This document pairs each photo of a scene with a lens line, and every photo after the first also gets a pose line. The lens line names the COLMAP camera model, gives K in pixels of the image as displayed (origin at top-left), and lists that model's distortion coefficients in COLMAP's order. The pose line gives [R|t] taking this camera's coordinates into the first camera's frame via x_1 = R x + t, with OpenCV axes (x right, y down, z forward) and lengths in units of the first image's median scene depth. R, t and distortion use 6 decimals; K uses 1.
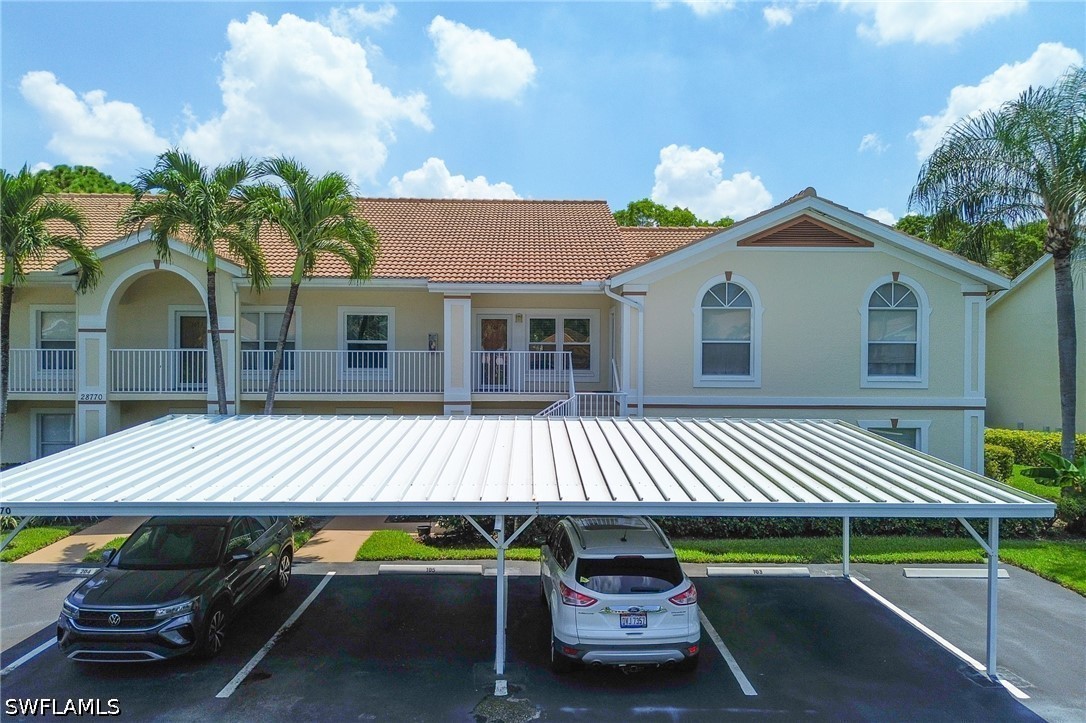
lens RADIAL K [[794.2, 0, 544.0], [0, 794.2, 347.8], [0, 0, 1]] dist [0.020933, -0.010965]
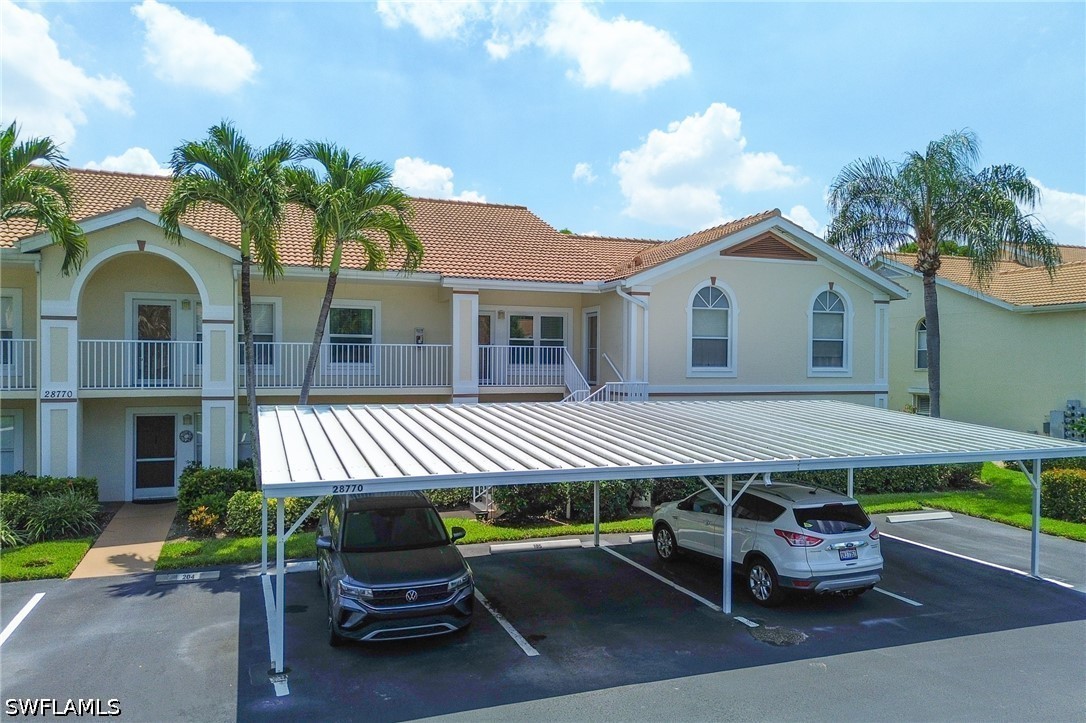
lens RADIAL K [[781.0, 0, 543.0], [0, 781.0, 361.5], [0, 0, 1]] dist [0.004451, 0.001852]
pose [[0.943466, 0.000996, 0.331467, -0.377445], [-0.002427, 0.999989, 0.003904, 0.023012], [-0.331459, -0.004488, 0.943459, 0.013559]]
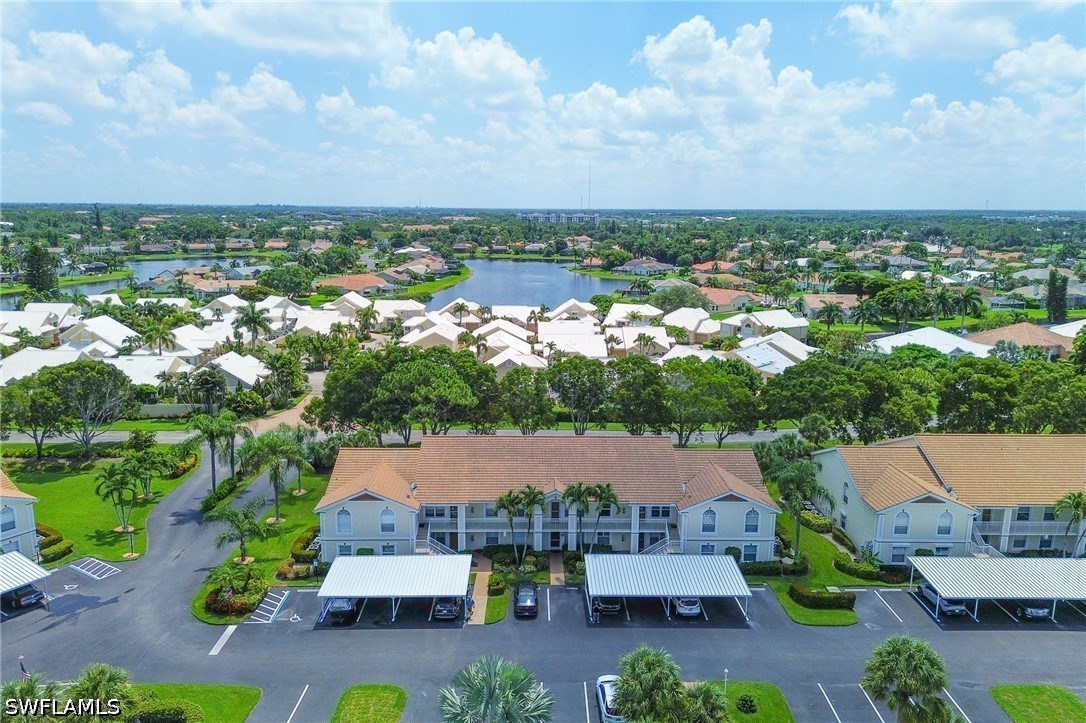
lens RADIAL K [[794.2, 0, 544.0], [0, 794.2, 347.8], [0, 0, 1]] dist [0.020933, -0.010965]
pose [[0.999965, 0.007361, -0.004075, -0.569358], [-0.006382, 0.979179, 0.202898, -1.633984], [0.005484, -0.202865, 0.979191, -2.635375]]
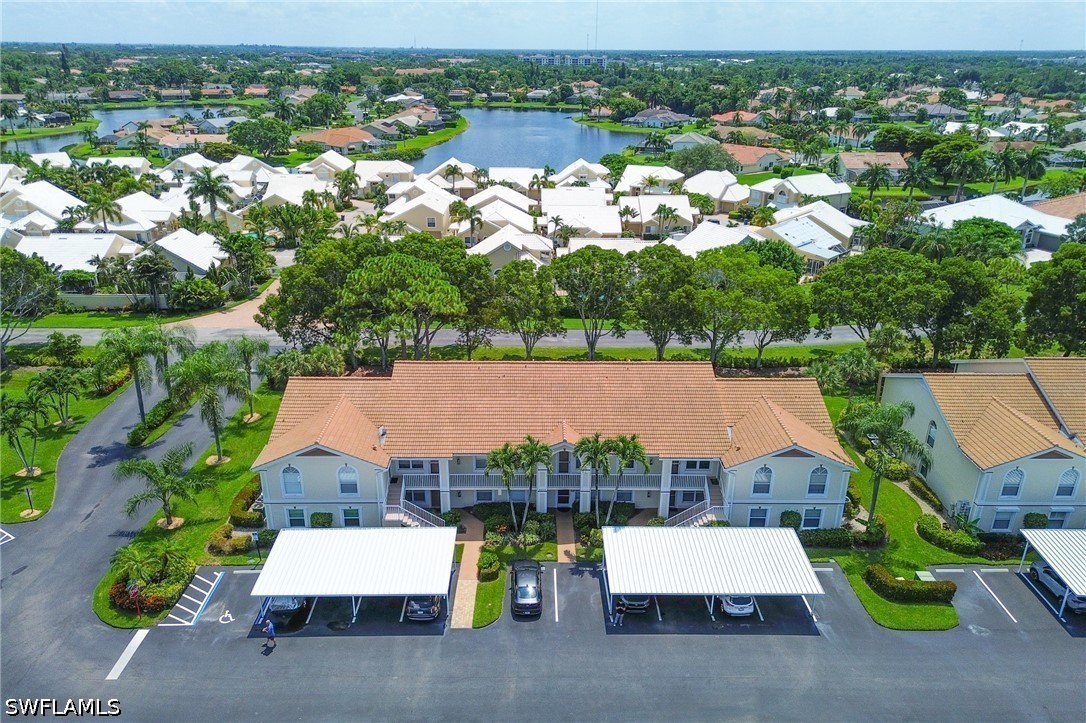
lens RADIAL K [[794.2, 0, 544.0], [0, 794.2, 347.8], [0, 0, 1]] dist [0.020933, -0.010965]
pose [[0.999935, 0.009431, -0.006370, -0.586651], [-0.006305, 0.925026, 0.379852, -1.625005], [0.009474, -0.379787, 0.925025, -1.602564]]
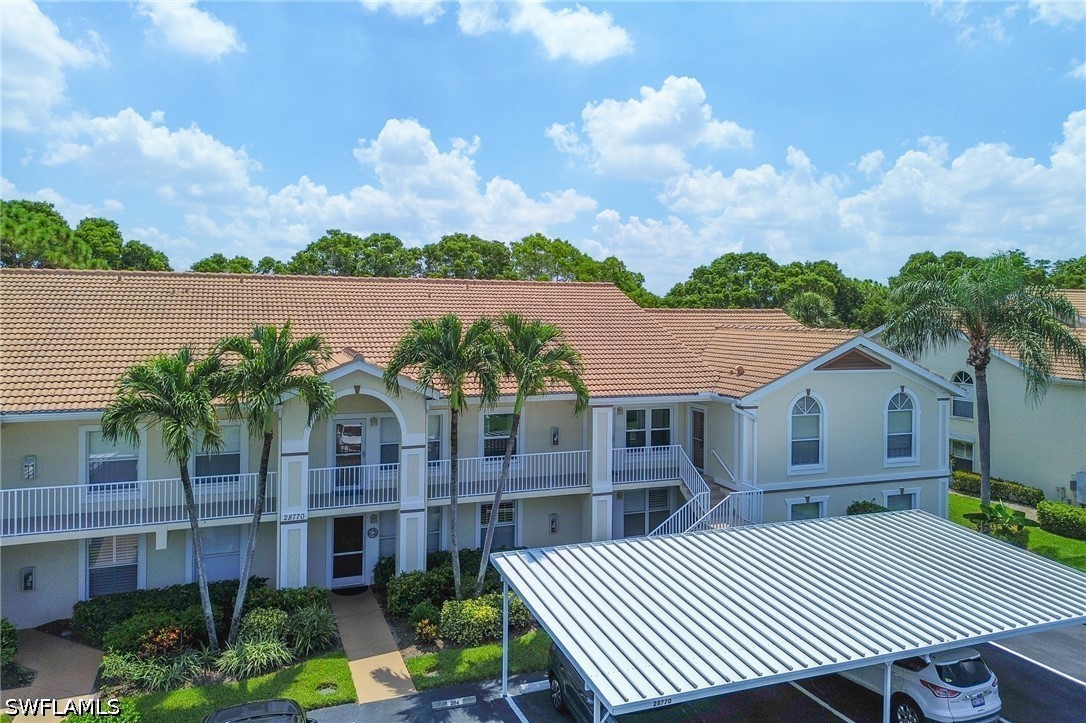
lens RADIAL K [[778.8, 0, 540.6], [0, 778.8, 303.8], [0, 0, 1]] dist [0.000553, 0.002986]
pose [[0.938674, 0.009844, 0.344666, -0.661392], [-0.009250, 0.999952, -0.003368, -0.233423], [-0.344682, -0.000026, 0.938719, -0.093247]]
